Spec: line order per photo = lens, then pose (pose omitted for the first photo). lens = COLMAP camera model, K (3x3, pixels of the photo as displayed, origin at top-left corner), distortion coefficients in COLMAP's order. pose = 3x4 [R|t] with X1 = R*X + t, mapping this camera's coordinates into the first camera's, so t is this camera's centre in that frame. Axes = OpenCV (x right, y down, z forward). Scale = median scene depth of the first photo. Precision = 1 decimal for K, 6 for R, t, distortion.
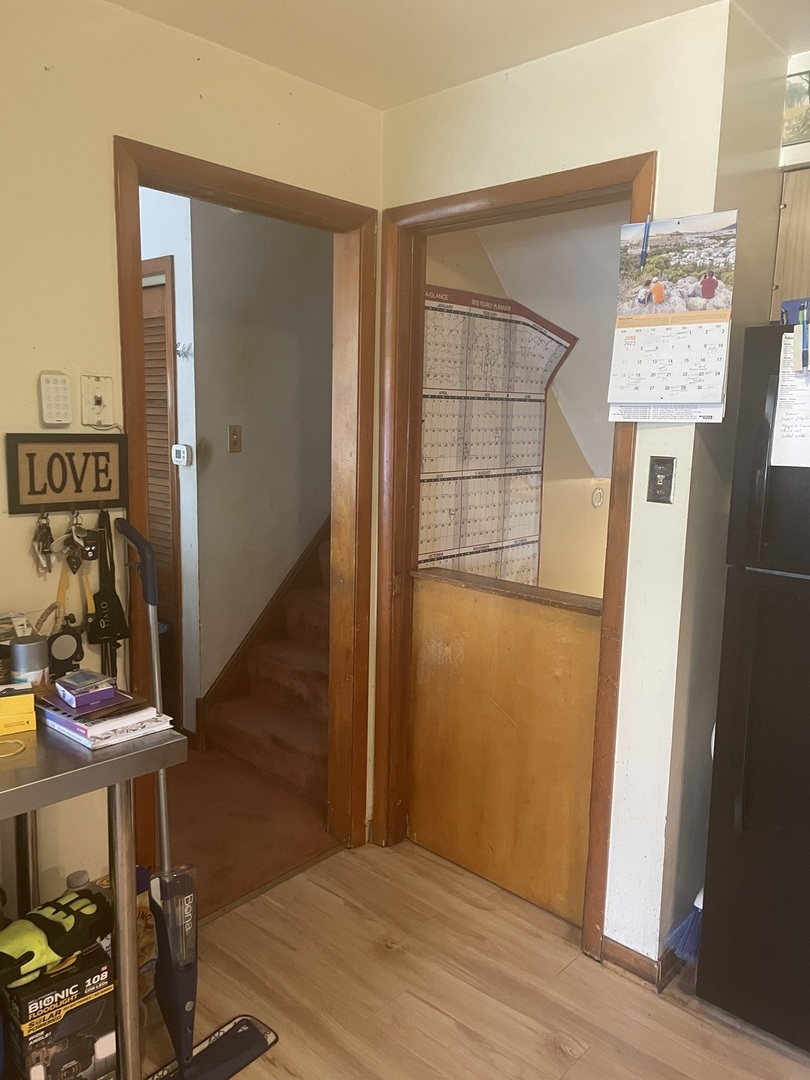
lens RADIAL K [[813.7, 0, 405.0], [0, 813.7, 540.0], [0, 0, 1]] dist [0.097722, -0.128344]
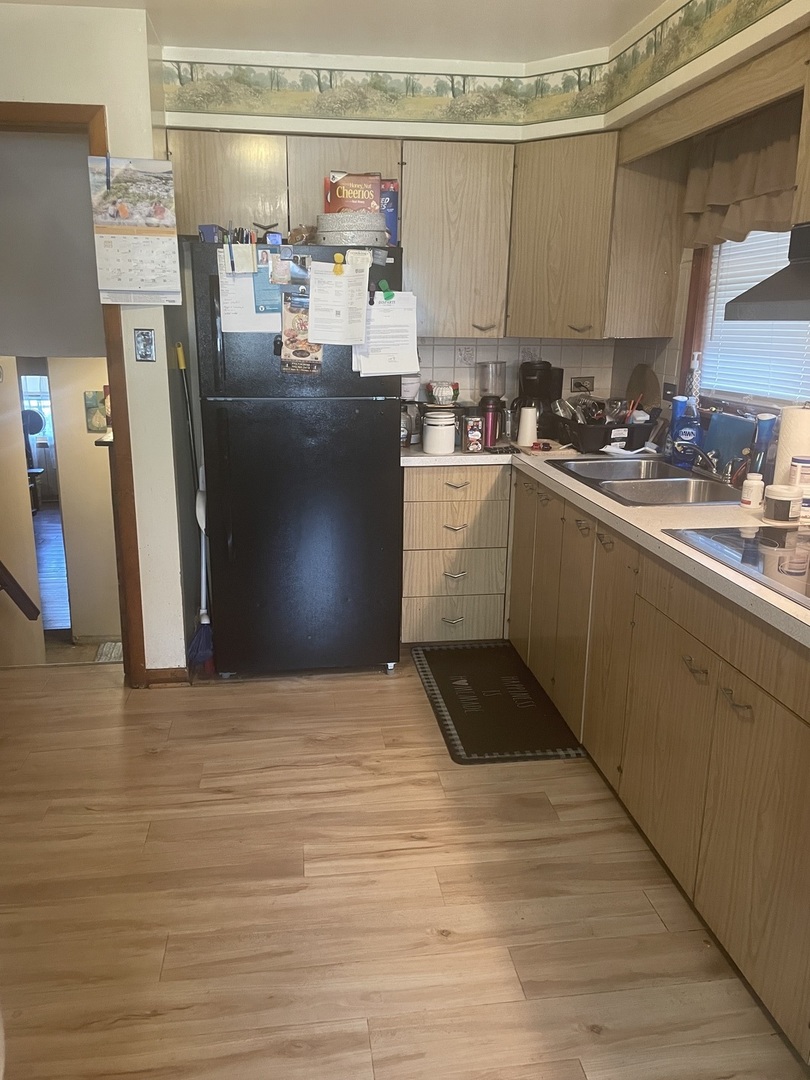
lens RADIAL K [[813.7, 0, 405.0], [0, 813.7, 540.0], [0, 0, 1]] dist [0.097722, -0.128344]
pose [[0.621281, -0.222264, 0.751405, -0.594384], [0.119909, 0.974601, 0.189140, 0.043765], [-0.774359, -0.027409, 0.632153, -0.301528]]
